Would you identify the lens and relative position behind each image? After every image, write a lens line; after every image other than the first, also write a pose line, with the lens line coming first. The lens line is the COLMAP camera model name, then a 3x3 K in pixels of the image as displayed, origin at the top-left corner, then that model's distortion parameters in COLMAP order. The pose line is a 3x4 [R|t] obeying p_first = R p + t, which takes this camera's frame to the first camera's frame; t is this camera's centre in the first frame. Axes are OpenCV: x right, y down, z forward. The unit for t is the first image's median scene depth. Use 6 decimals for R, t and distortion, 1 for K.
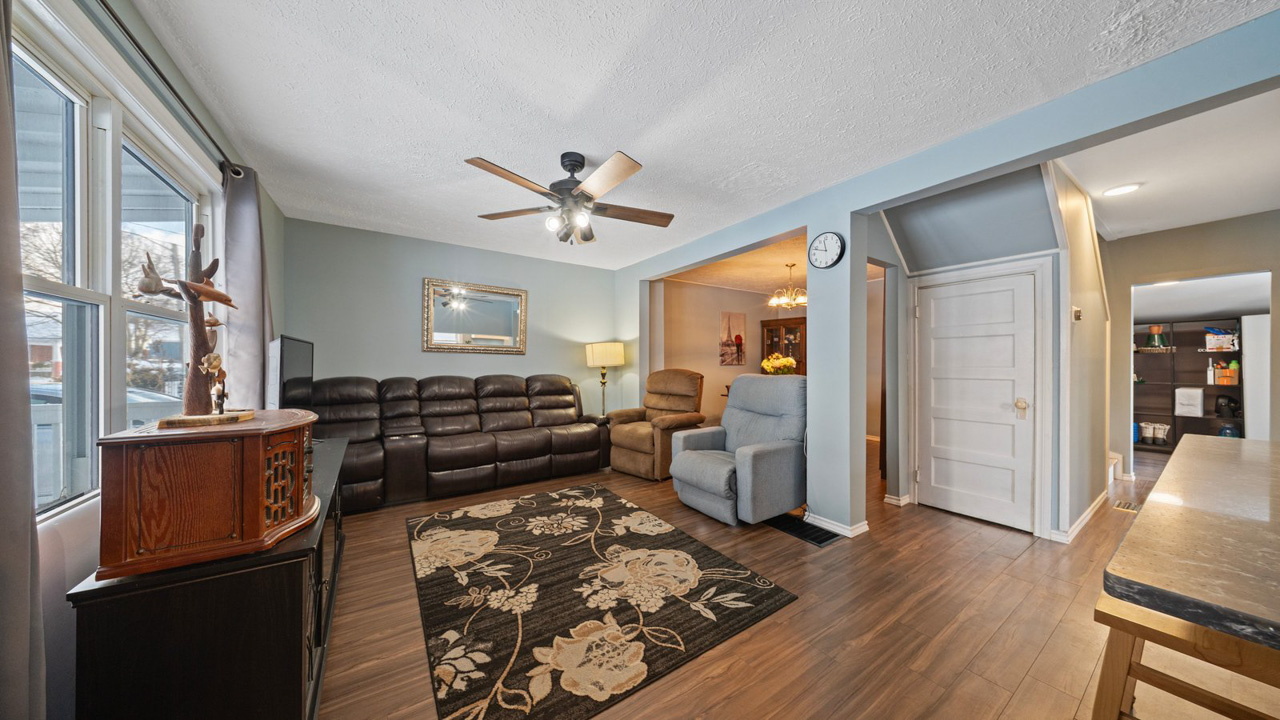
lens RADIAL K [[386.6, 0, 642.8], [0, 386.6, 365.4], [0, 0, 1]] dist [0.000680, -0.000046]
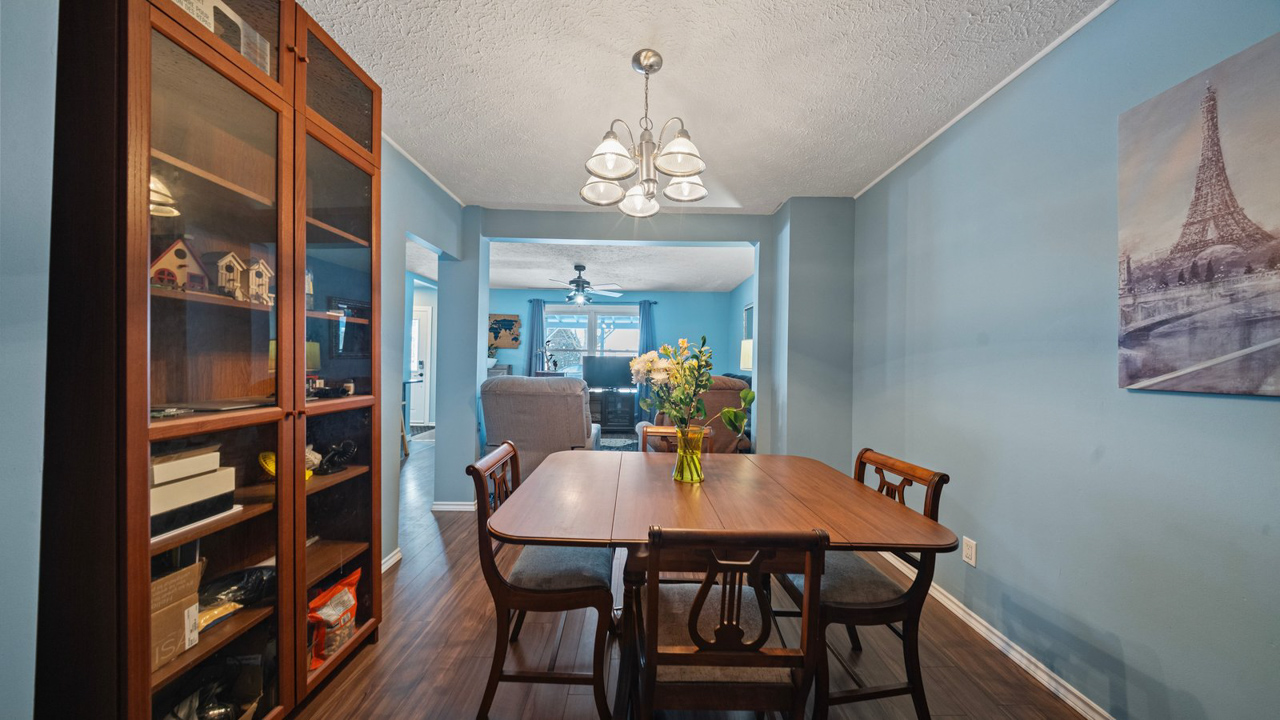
lens RADIAL K [[366.3, 0, 640.0], [0, 366.3, 360.0], [0, 0, 1]] dist [0.007875, -0.000058]
pose [[-0.560310, -0.012587, -0.828187, 1.220379], [-0.022829, 0.999739, 0.000251, -0.030027], [0.827968, 0.019047, -0.560452, 2.271808]]
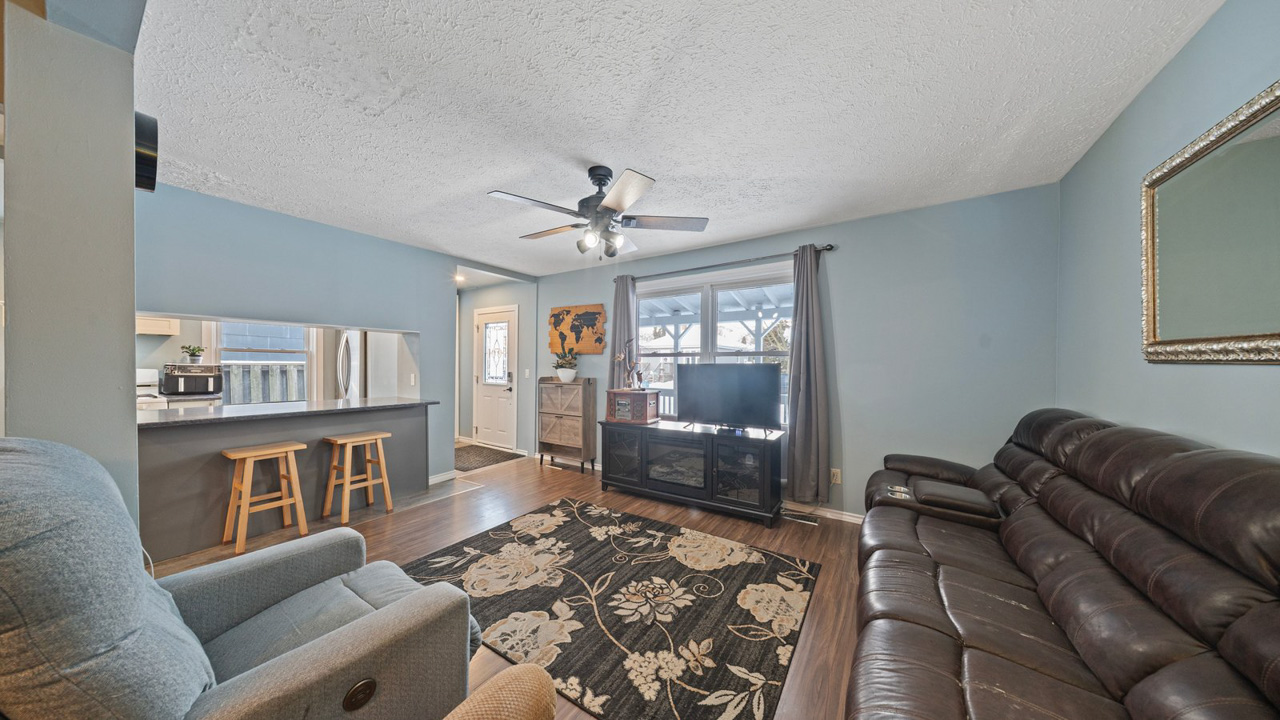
lens RADIAL K [[376.7, 0, 638.8], [0, 376.7, 367.4], [0, 0, 1]] dist [-0.000634, -0.000070]
pose [[-0.923530, -0.008143, -0.383439, 0.089451], [-0.012589, 0.999879, 0.009087, -0.044777], [0.383319, 0.013219, -0.923521, 1.819745]]
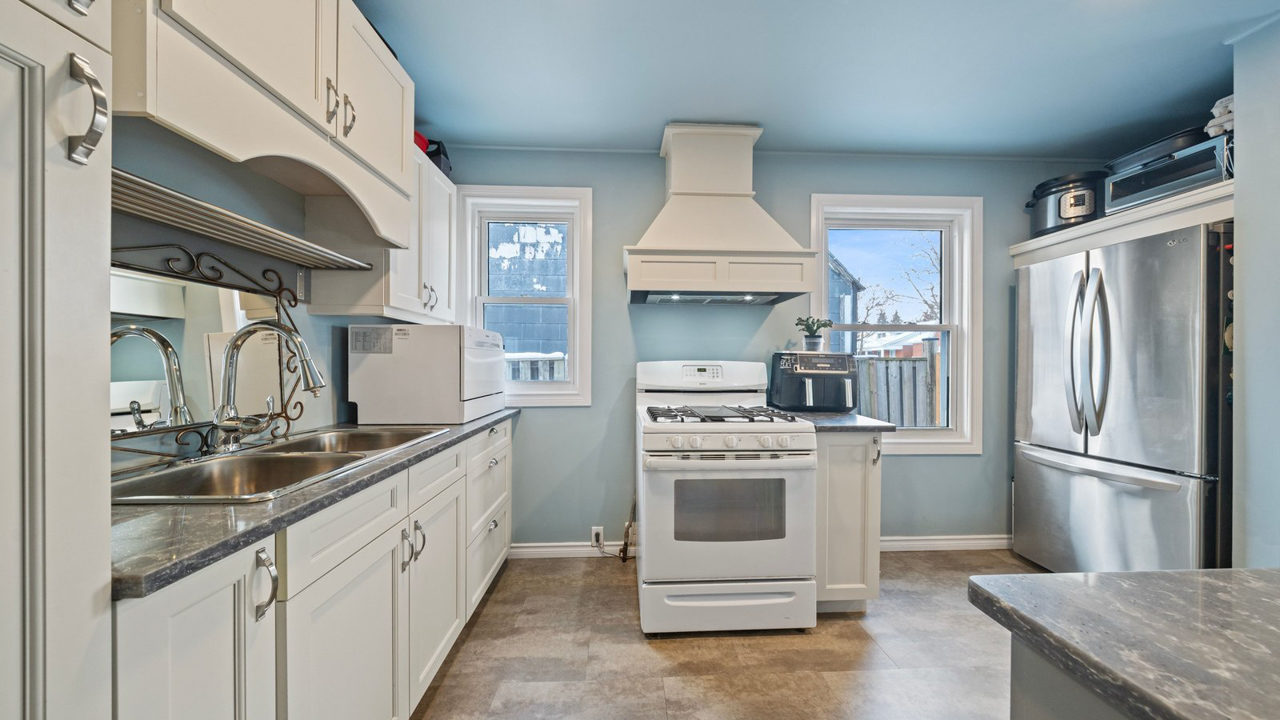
lens RADIAL K [[386.6, 0, 642.8], [0, 386.6, 365.4], [0, 0, 1]] dist [0.000680, -0.000046]
pose [[-0.853408, -0.003817, 0.521229, 1.093123], [0.001038, 0.999959, 0.009023, 0.000641], [-0.521242, 0.008242, -0.853369, 0.552461]]
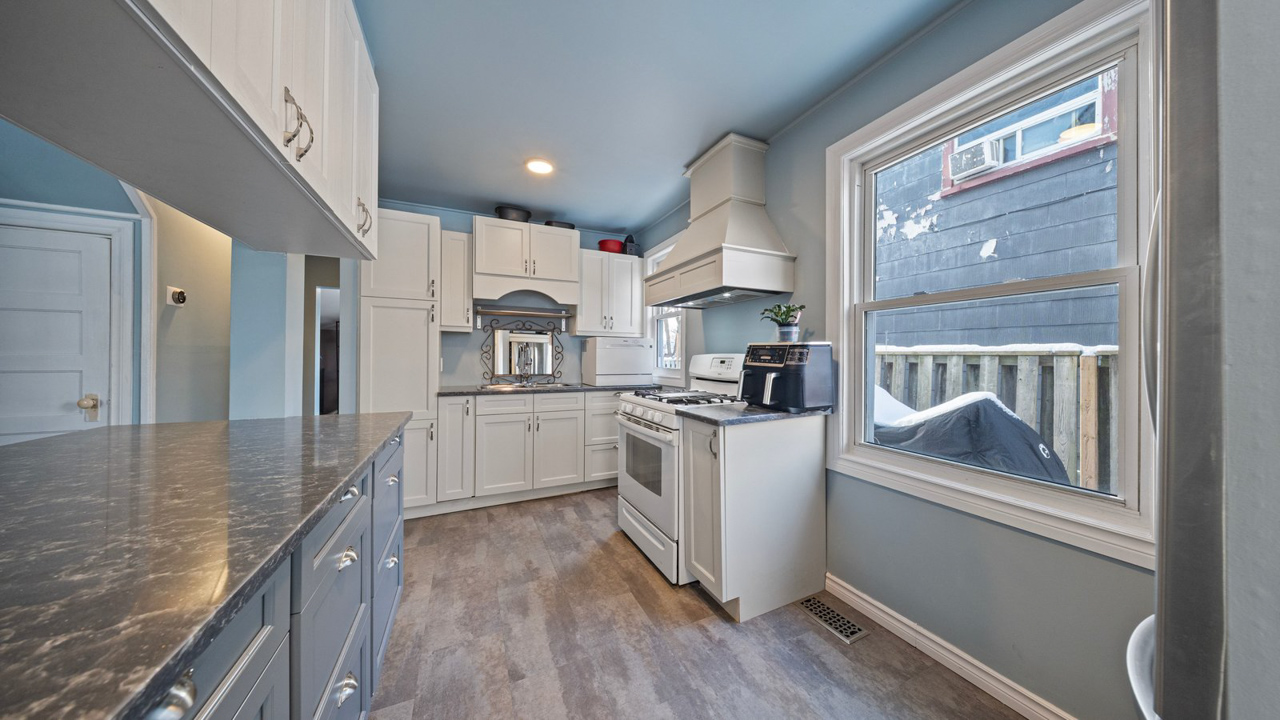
lens RADIAL K [[389.6, 0, 646.5], [0, 389.6, 362.3], [0, 0, 1]] dist [-0.000488, -0.000084]
pose [[0.160263, -0.007712, 0.987044, 0.416336], [-0.002072, 0.999965, 0.008149, 0.011710], [-0.987072, -0.003352, 0.160242, -0.236506]]
